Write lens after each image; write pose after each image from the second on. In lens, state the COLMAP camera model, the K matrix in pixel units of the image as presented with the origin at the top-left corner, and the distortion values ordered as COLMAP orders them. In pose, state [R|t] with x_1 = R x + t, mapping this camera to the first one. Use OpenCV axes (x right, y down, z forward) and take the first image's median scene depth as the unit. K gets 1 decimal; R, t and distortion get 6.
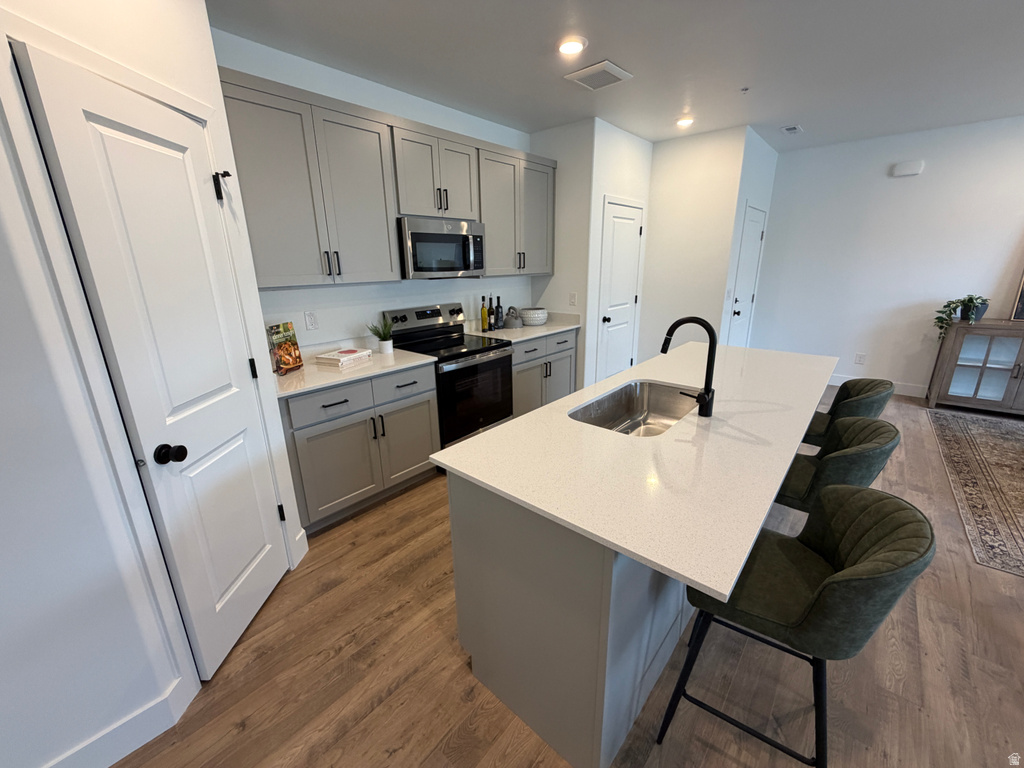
lens RADIAL K [[407.5, 0, 508.4], [0, 407.5, 382.7], [0, 0, 1]] dist [-0.001884, 0.001000]
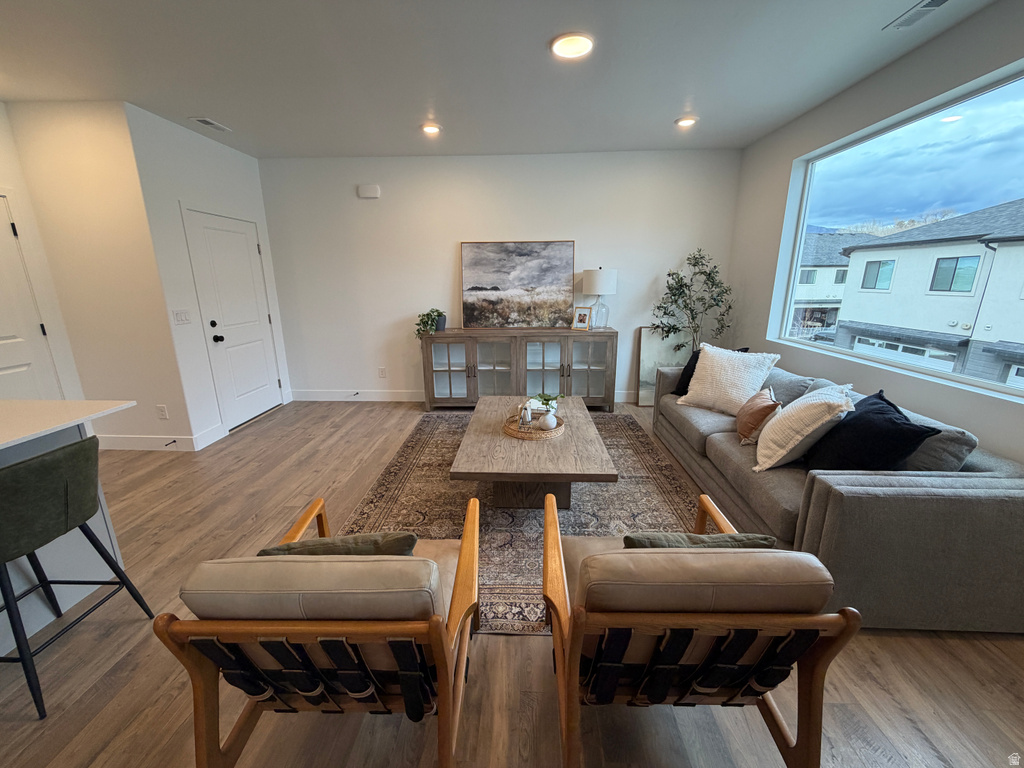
lens RADIAL K [[407.5, 0, 512.8], [0, 407.5, 383.1], [0, 0, 1]] dist [-0.001884, 0.001000]
pose [[0.773778, -0.145342, 0.616558, 0.742976], [0.170220, 0.985230, 0.018624, 0.007087], [-0.610158, 0.090539, 0.787089, -0.012528]]
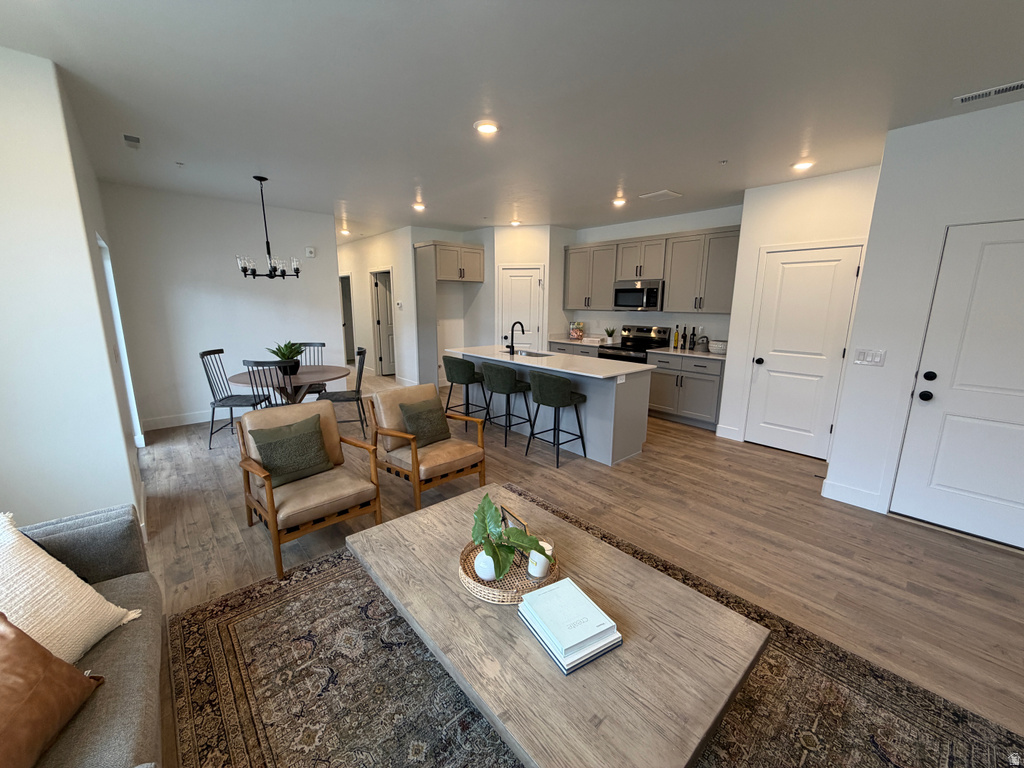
lens RADIAL K [[407.5, 0, 508.7], [0, 407.5, 383.4], [0, 0, 1]] dist [-0.001884, 0.001000]
pose [[-0.124615, 0.215491, -0.968522, 1.822966], [-0.285902, 0.926930, 0.243023, -0.235695], [0.950122, 0.307186, -0.053900, 0.647903]]
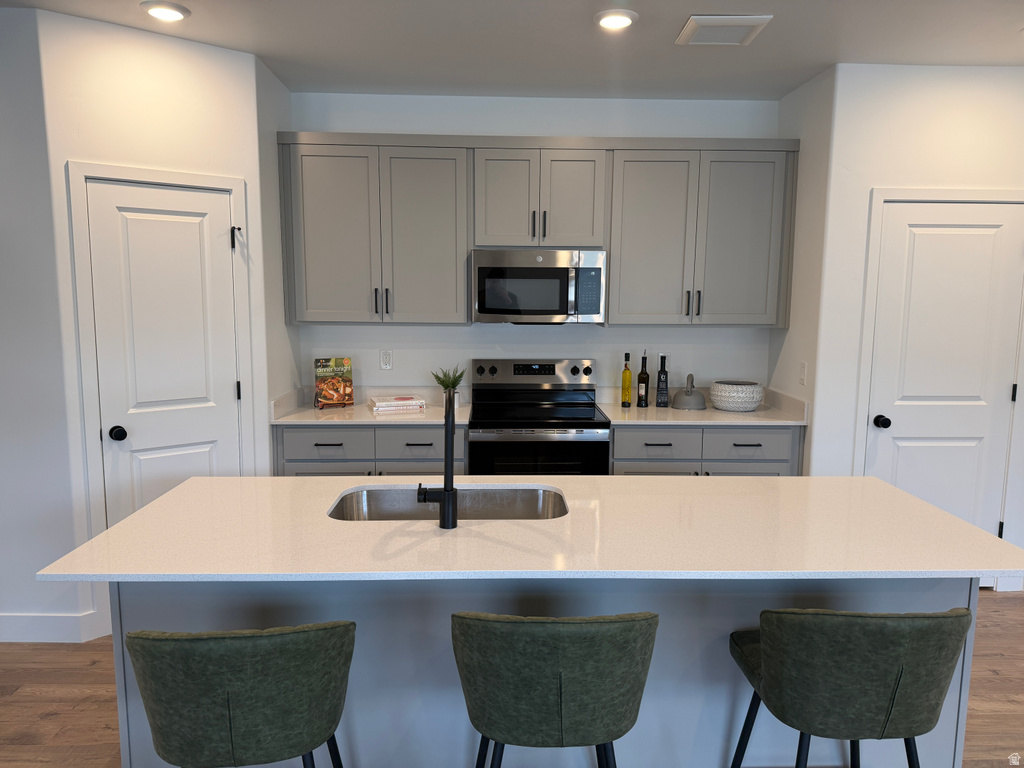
lens RADIAL K [[716.5, 0, 516.0], [0, 716.5, 386.7], [0, 0, 1]] dist [0.059165, -0.052224]
pose [[0.688064, 0.118716, -0.715873, 0.775421], [-0.226385, 0.972408, -0.056332, -0.061754], [0.689433, 0.200823, 0.695954, 0.084756]]
